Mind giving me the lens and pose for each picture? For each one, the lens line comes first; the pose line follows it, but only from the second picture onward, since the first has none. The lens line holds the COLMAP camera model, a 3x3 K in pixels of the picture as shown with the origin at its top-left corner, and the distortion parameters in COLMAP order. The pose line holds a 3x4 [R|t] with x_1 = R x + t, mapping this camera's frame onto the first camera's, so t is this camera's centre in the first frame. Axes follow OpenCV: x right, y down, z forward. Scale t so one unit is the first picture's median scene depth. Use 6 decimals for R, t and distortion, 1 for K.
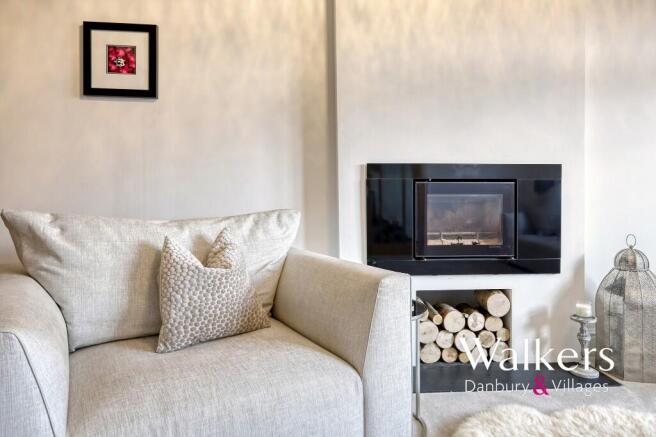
lens RADIAL K [[458.5, 0, 328.0], [0, 458.5, 218.5], [0, 0, 1]] dist [-0.053708, 0.000901]
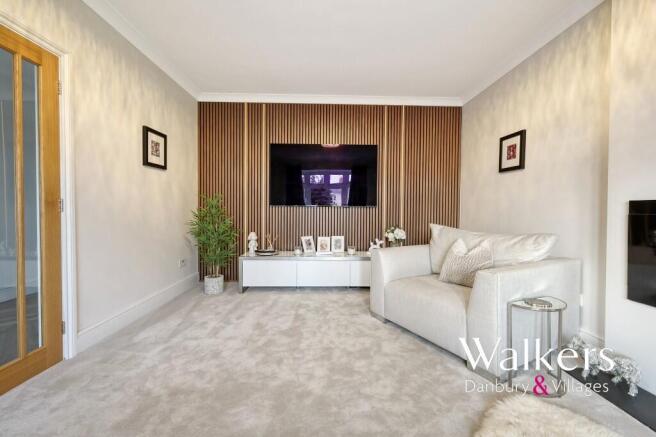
lens RADIAL K [[285.8, 0, 328.0], [0, 285.8, 218.5], [0, 0, 1]] dist [0.000342, -0.000126]
pose [[-0.103526, 0.043333, -0.993682, 0.917722], [-0.008248, 0.998979, 0.044424, -0.103065], [0.994593, 0.012794, -0.103063, 0.309748]]
